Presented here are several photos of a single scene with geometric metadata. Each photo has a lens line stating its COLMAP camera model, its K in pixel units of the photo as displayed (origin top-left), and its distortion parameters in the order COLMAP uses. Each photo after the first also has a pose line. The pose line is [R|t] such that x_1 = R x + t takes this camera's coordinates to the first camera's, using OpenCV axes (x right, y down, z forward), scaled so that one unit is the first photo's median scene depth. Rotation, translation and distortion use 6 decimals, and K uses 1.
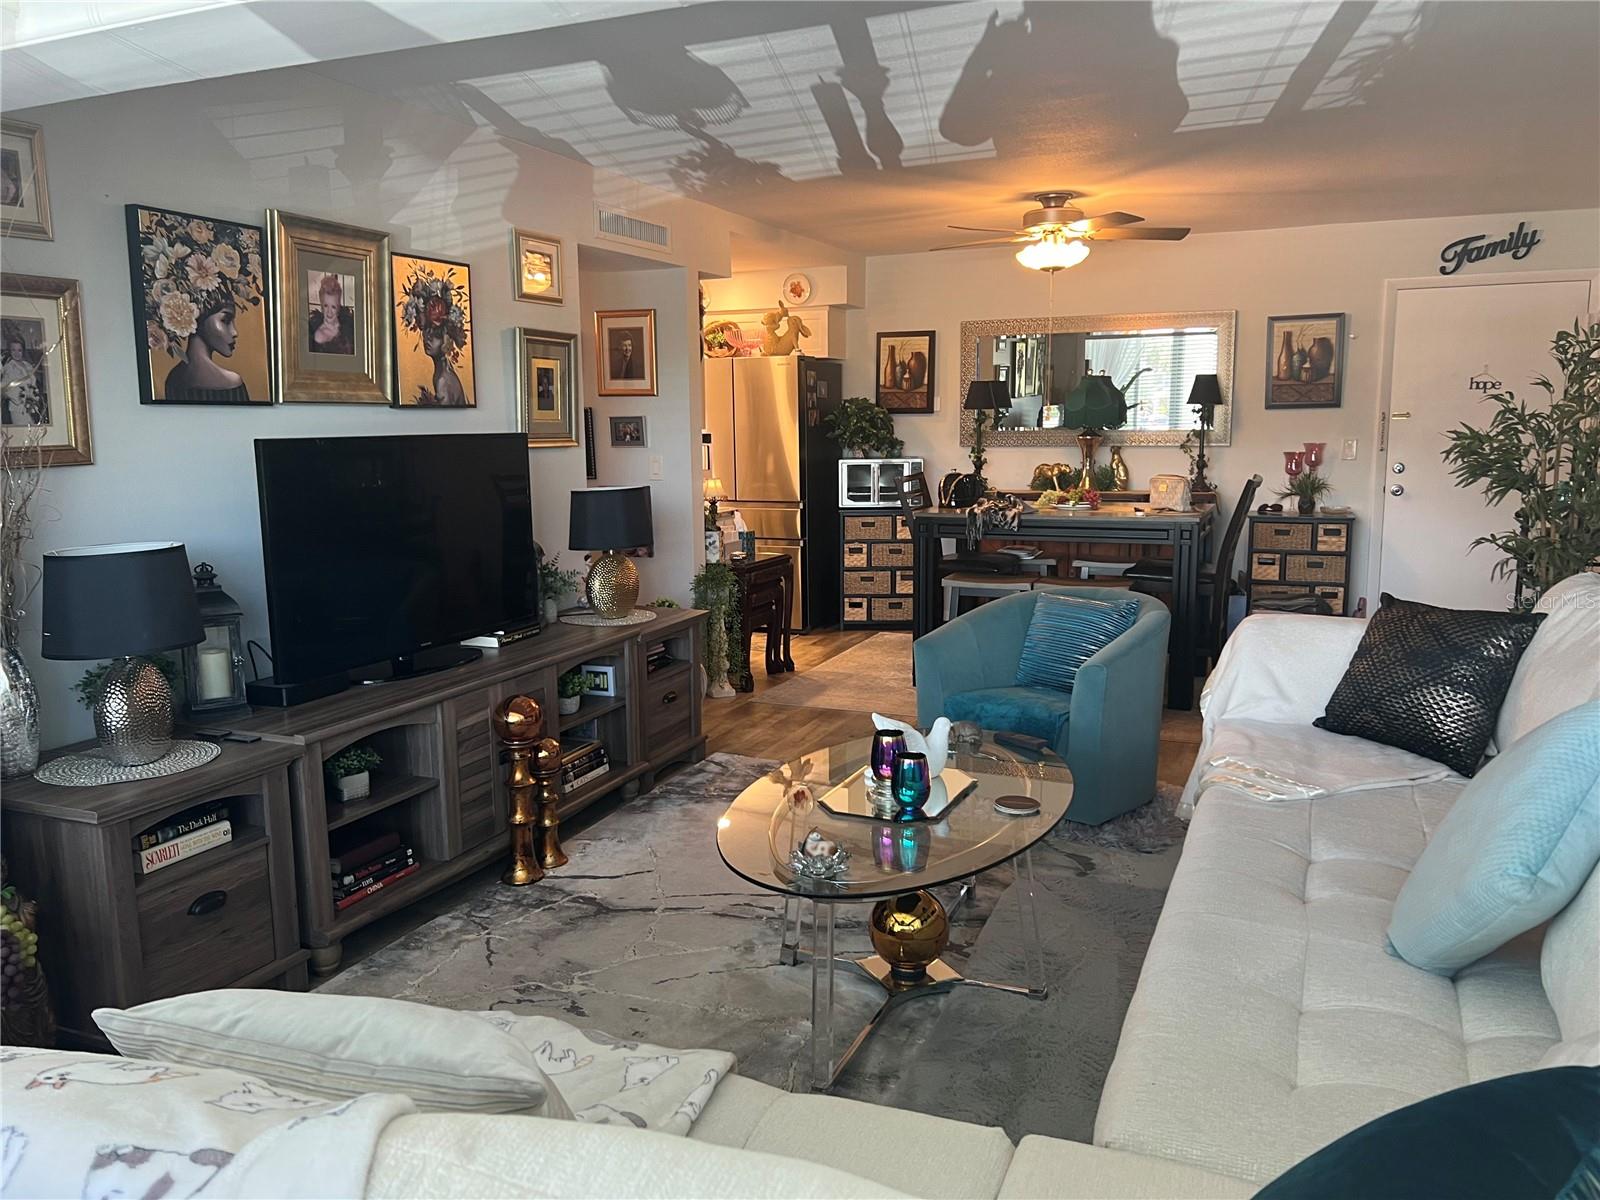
lens RADIAL K [[1233.4, 0, 768.9], [0, 1233.4, 600.6], [0, 0, 1]] dist [0.050453, -0.036072]
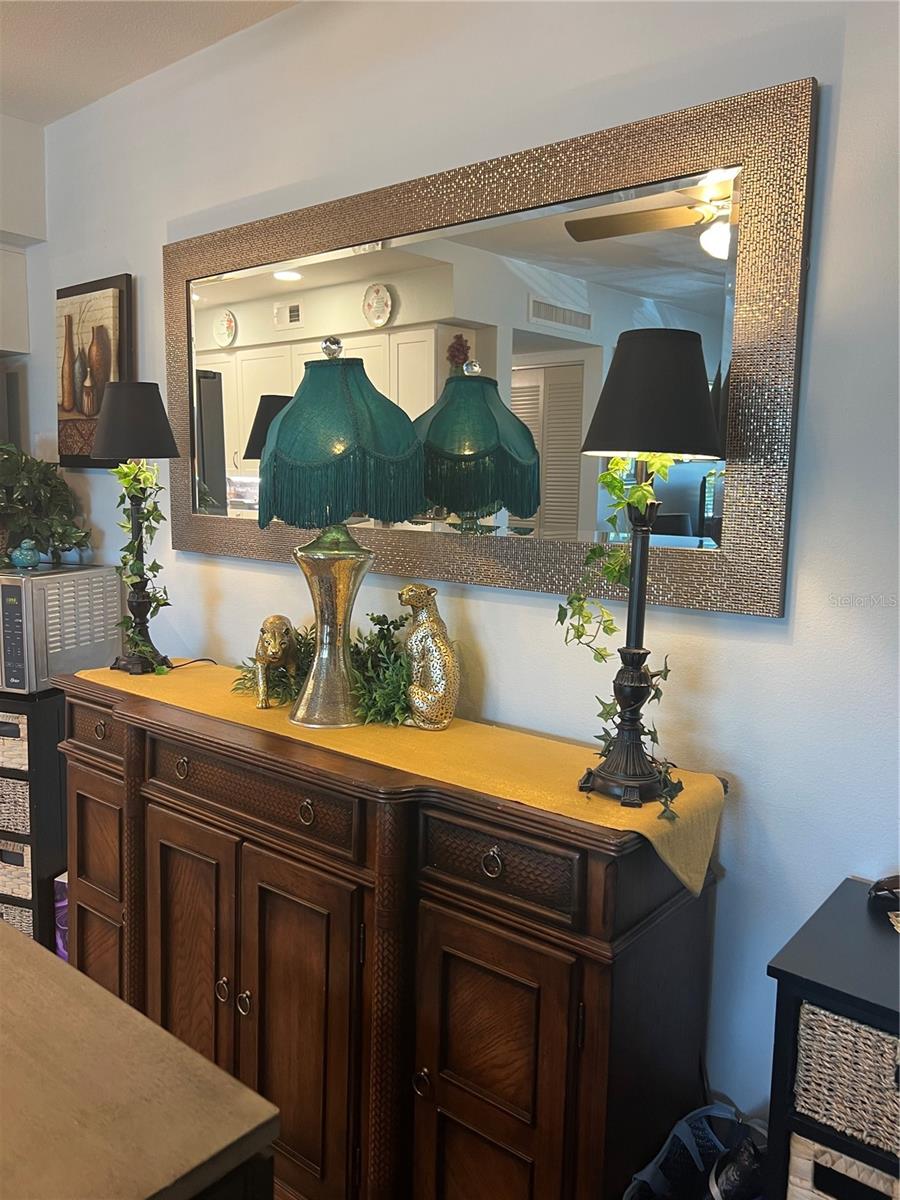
lens RADIAL K [[925.0, 0, 428.0], [0, 925.0, 577.2], [0, 0, 1]] dist [0.050453, -0.036072]
pose [[0.950725, 0.057358, -0.304684, 0.365482], [-0.067775, 0.997419, -0.023713, -0.124957], [0.302537, 0.043194, 0.952158, 0.800127]]
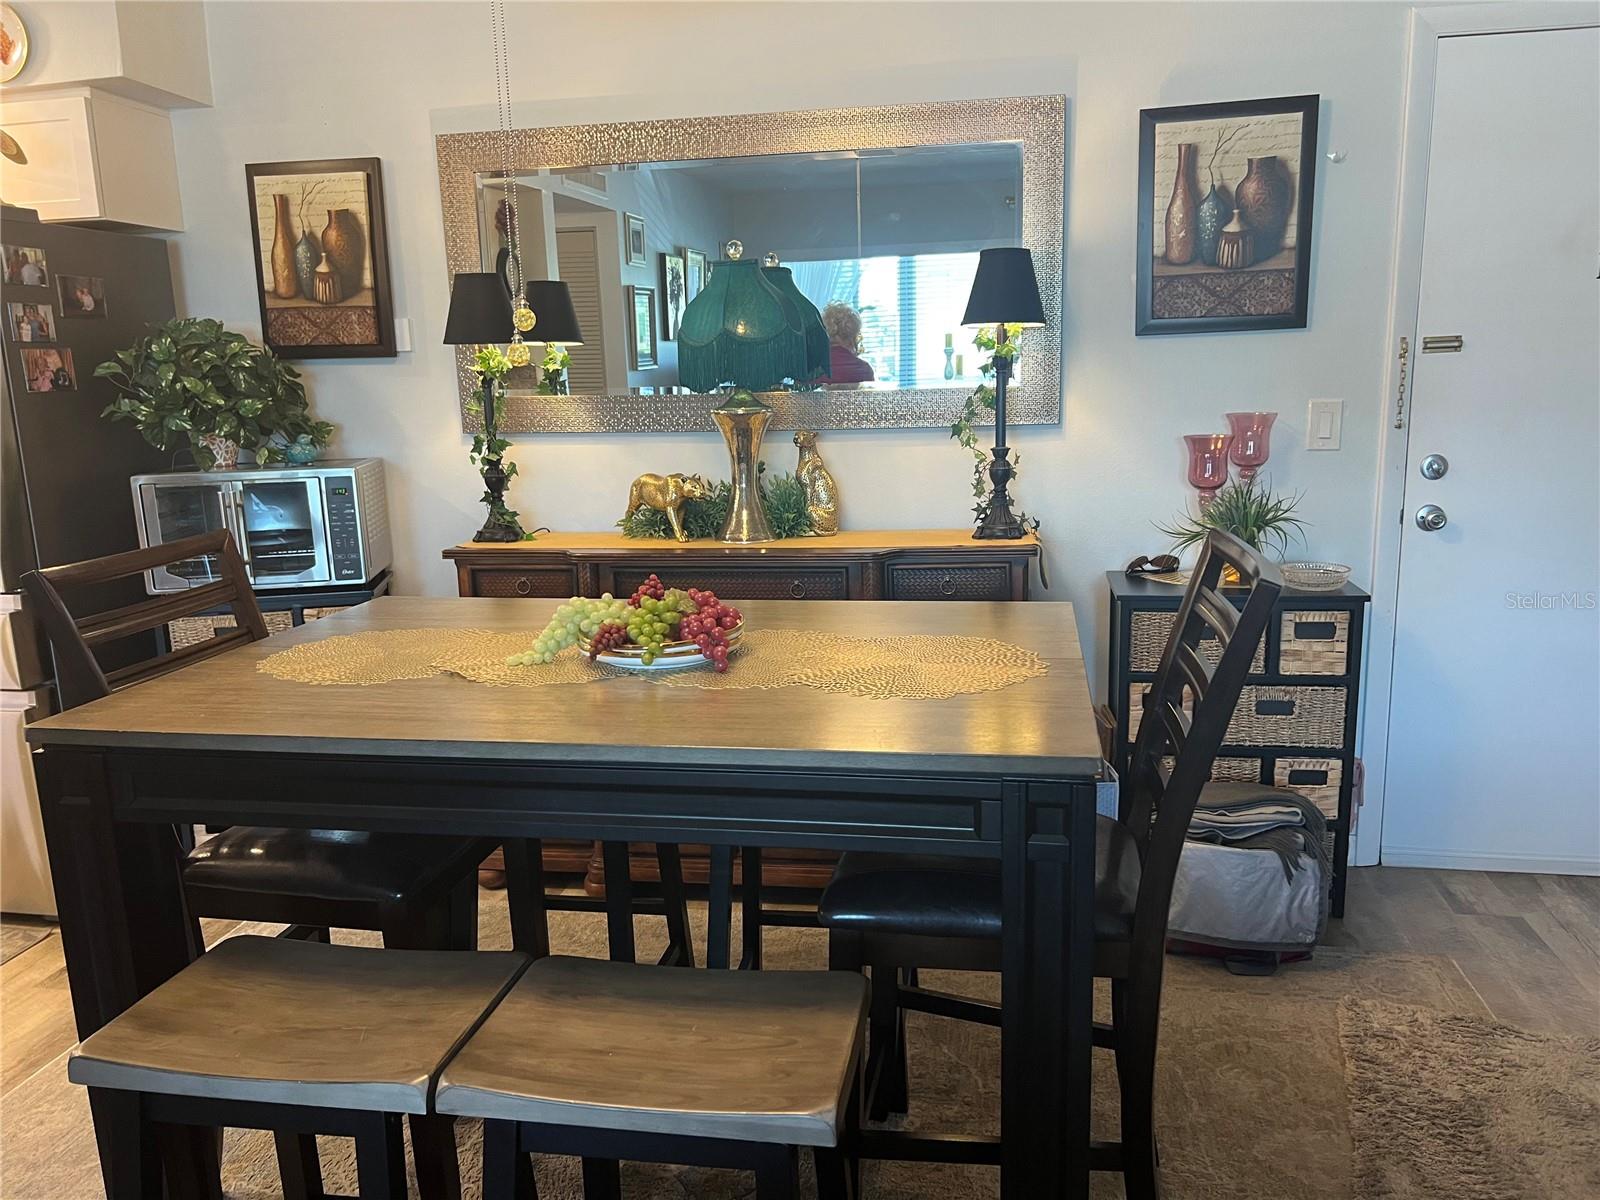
lens RADIAL K [[1233.4, 0, 793.2], [0, 1233.4, 611.4], [0, 0, 1]] dist [0.050453, -0.036072]
pose [[0.972835, -0.059019, 0.223848, 0.182547], [0.050244, 0.997736, 0.044702, -0.084251], [-0.225980, -0.032241, 0.973598, 0.605596]]
